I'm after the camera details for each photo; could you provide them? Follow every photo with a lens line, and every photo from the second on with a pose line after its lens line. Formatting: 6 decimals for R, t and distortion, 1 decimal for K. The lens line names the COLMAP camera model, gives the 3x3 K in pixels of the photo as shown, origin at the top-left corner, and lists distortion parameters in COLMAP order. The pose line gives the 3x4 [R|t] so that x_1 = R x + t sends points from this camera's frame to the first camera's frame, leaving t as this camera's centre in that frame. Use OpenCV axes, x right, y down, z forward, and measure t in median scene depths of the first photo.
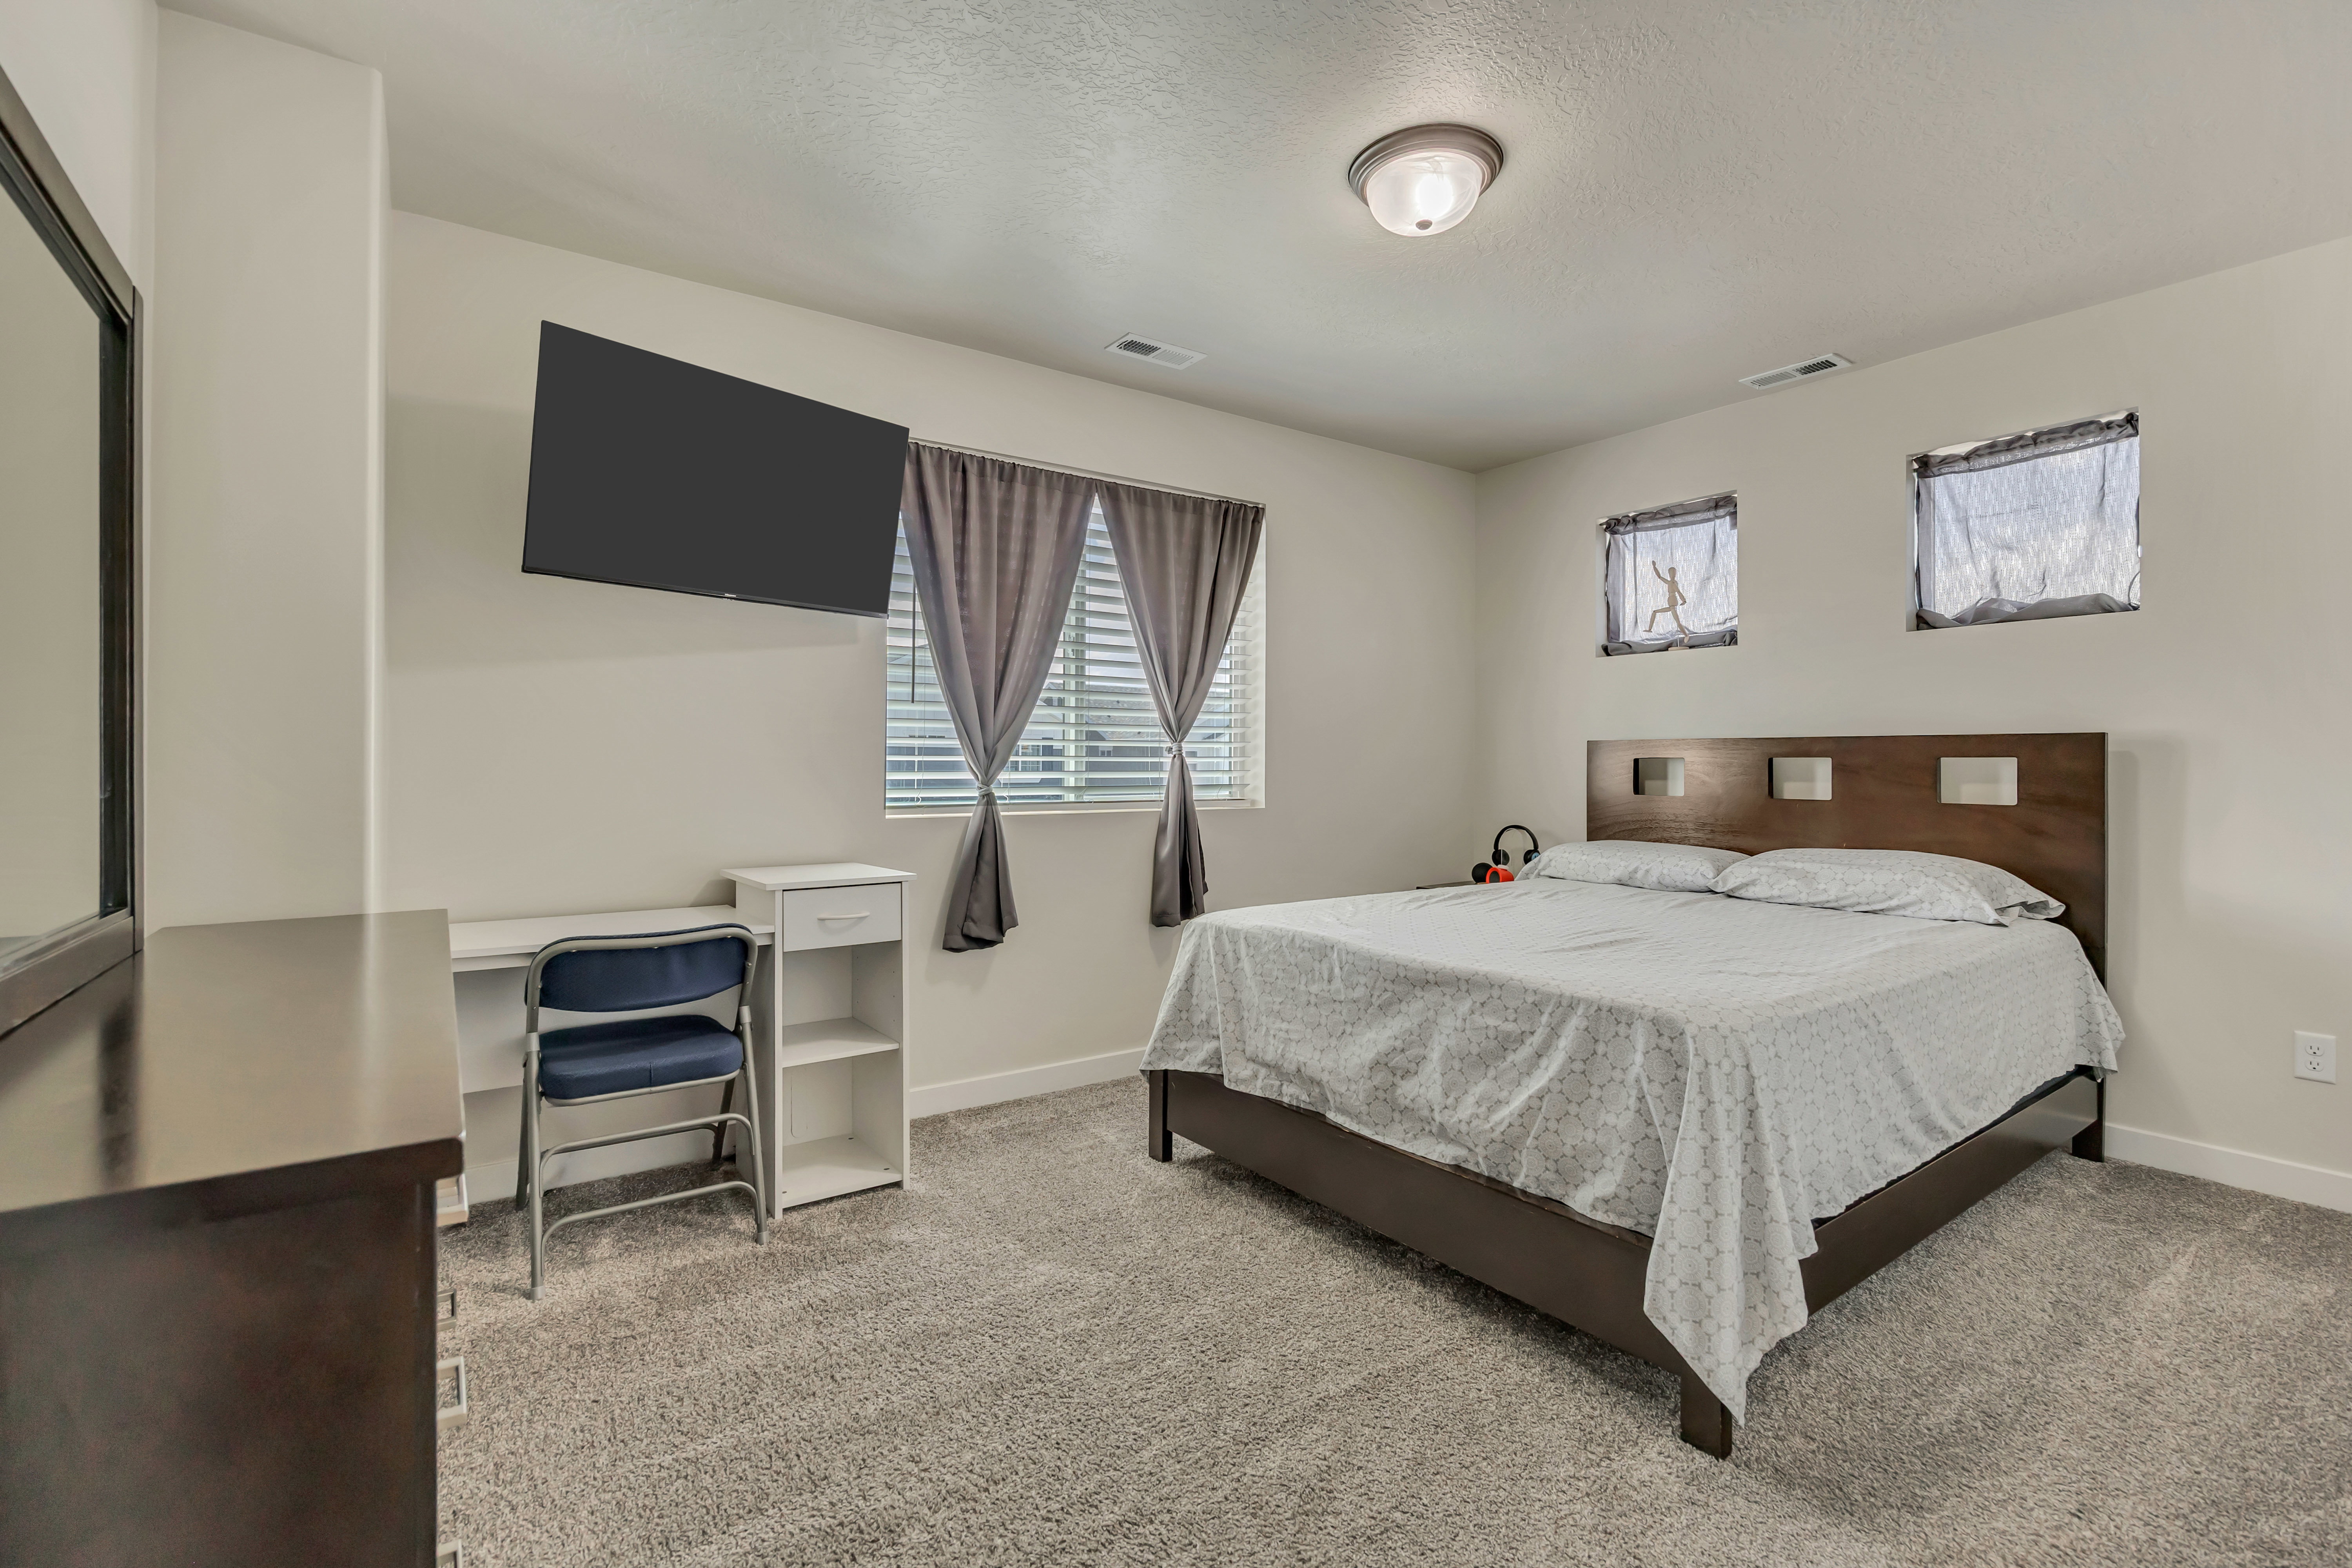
lens RADIAL K [[1058.2, 0, 1171.4], [0, 1058.2, 760.9], [0, 0, 1]] dist [-0.007656, -0.000141]
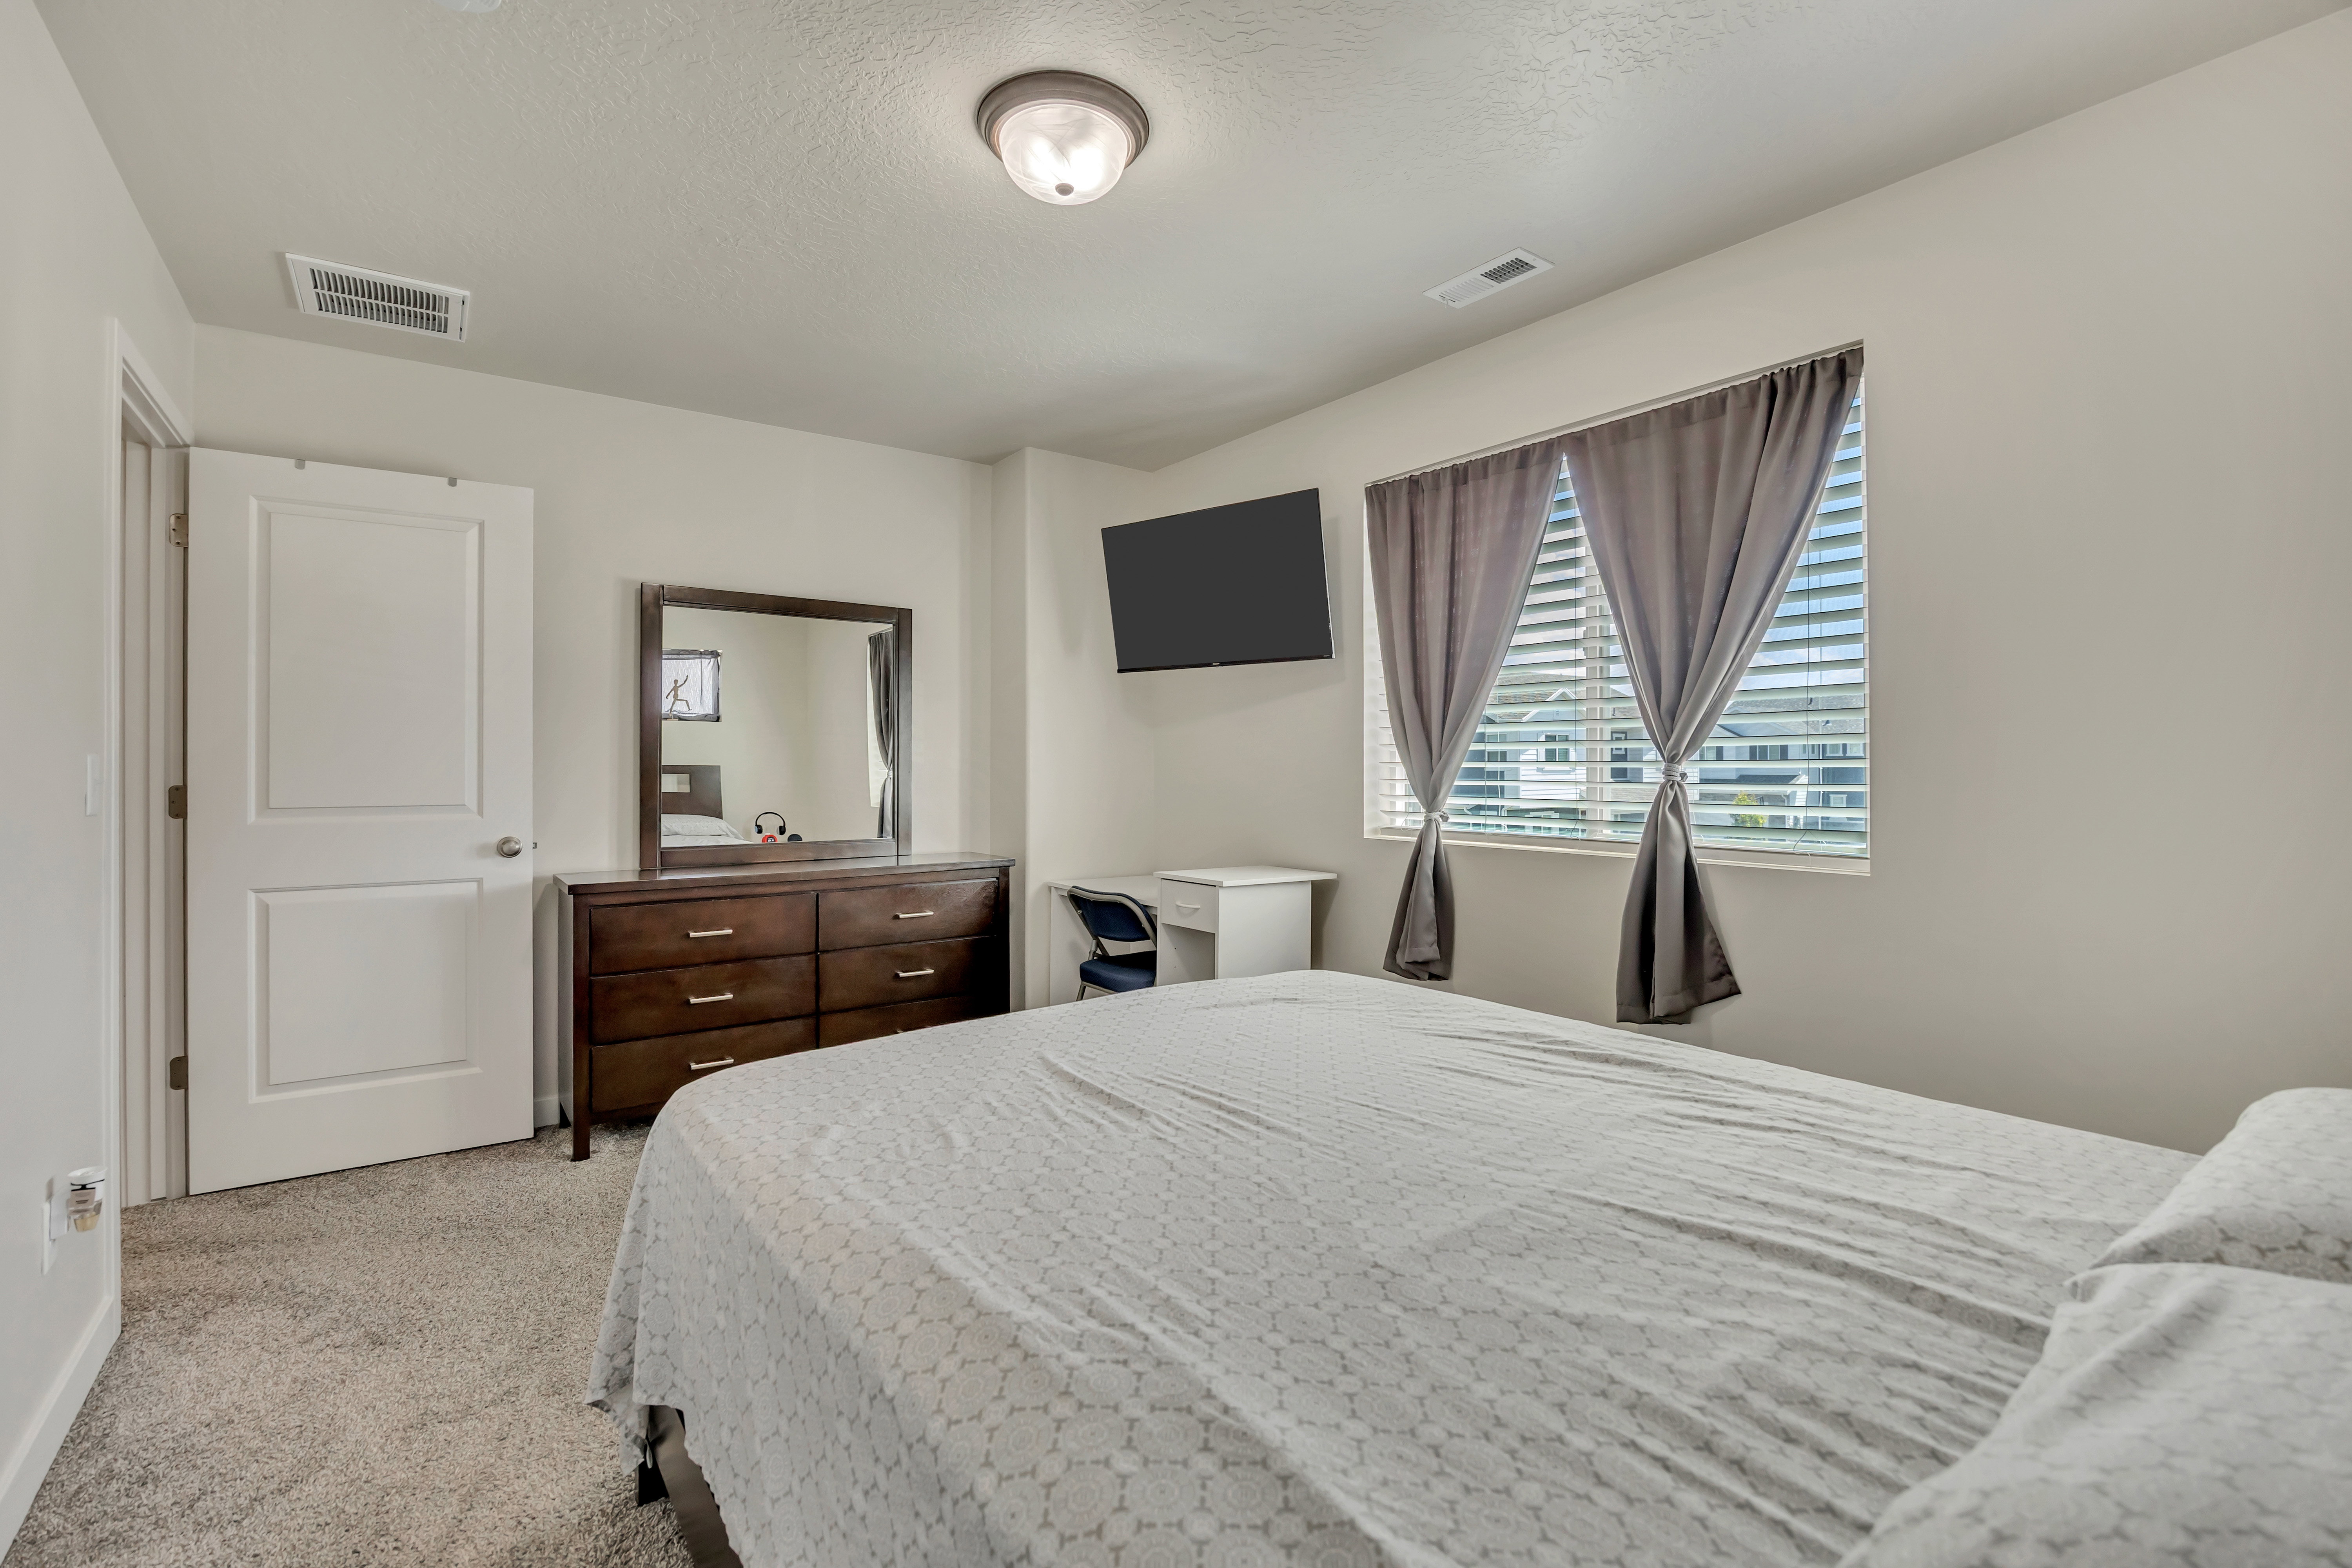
lens RADIAL K [[1058.2, 0, 1171.4], [0, 1058.2, 760.9], [0, 0, 1]] dist [-0.007656, -0.000141]
pose [[0.003764, -0.003748, -0.999986, 0.732366], [0.005456, 0.999978, -0.003727, -0.019085], [0.999978, -0.005442, 0.003784, 0.711066]]
